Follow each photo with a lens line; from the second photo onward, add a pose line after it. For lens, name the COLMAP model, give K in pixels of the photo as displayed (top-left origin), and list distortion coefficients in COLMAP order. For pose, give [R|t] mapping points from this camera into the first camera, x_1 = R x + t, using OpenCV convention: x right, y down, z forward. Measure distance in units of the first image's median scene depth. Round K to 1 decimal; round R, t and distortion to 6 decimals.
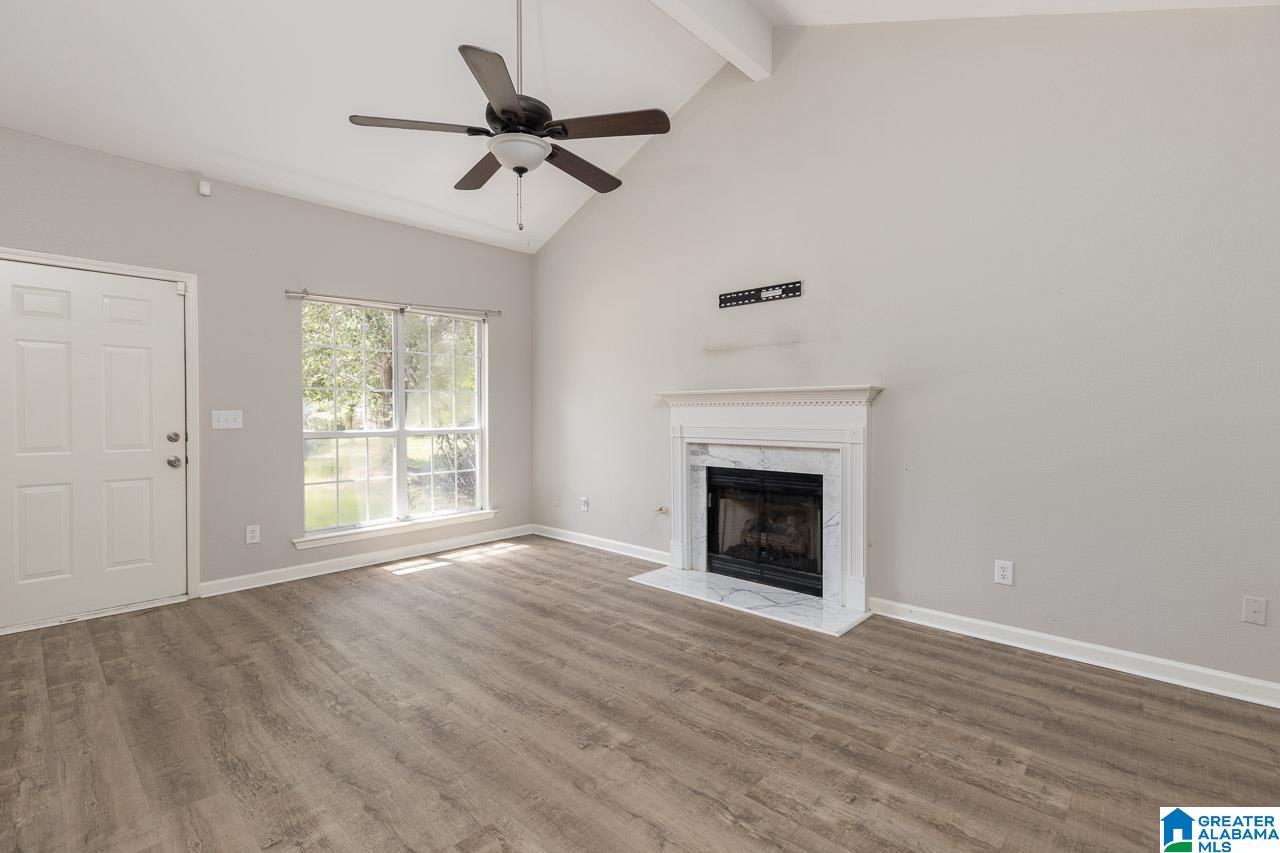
lens RADIAL K [[576.9, 0, 633.5], [0, 576.9, 422.0], [0, 0, 1]] dist [0.002280, -0.000309]
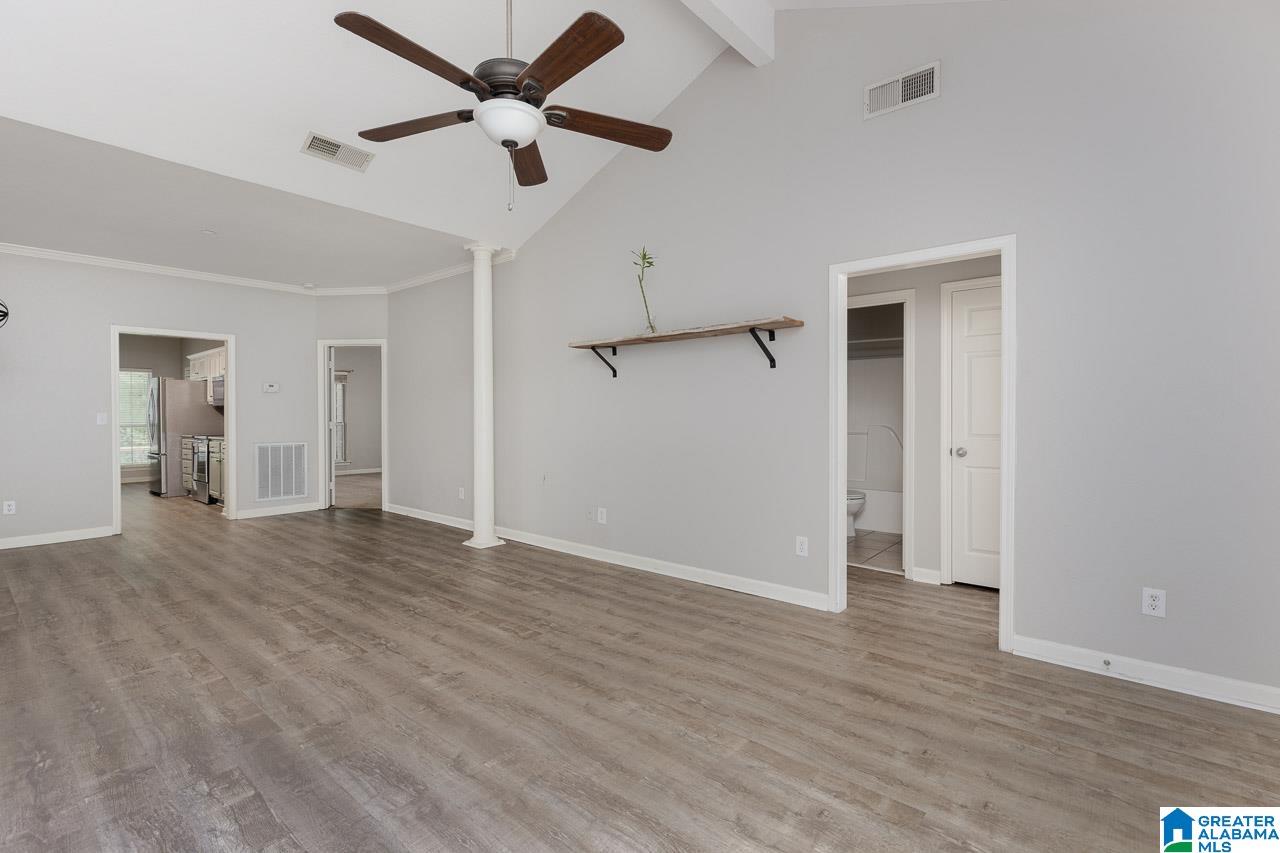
lens RADIAL K [[576.9, 0, 633.5], [0, 576.9, 422.0], [0, 0, 1]] dist [0.002280, -0.000309]
pose [[-0.999039, 0.004508, -0.043609, -0.240395], [0.003187, 0.999536, 0.030304, -0.019597], [0.043725, 0.030136, -0.998589, 1.321545]]
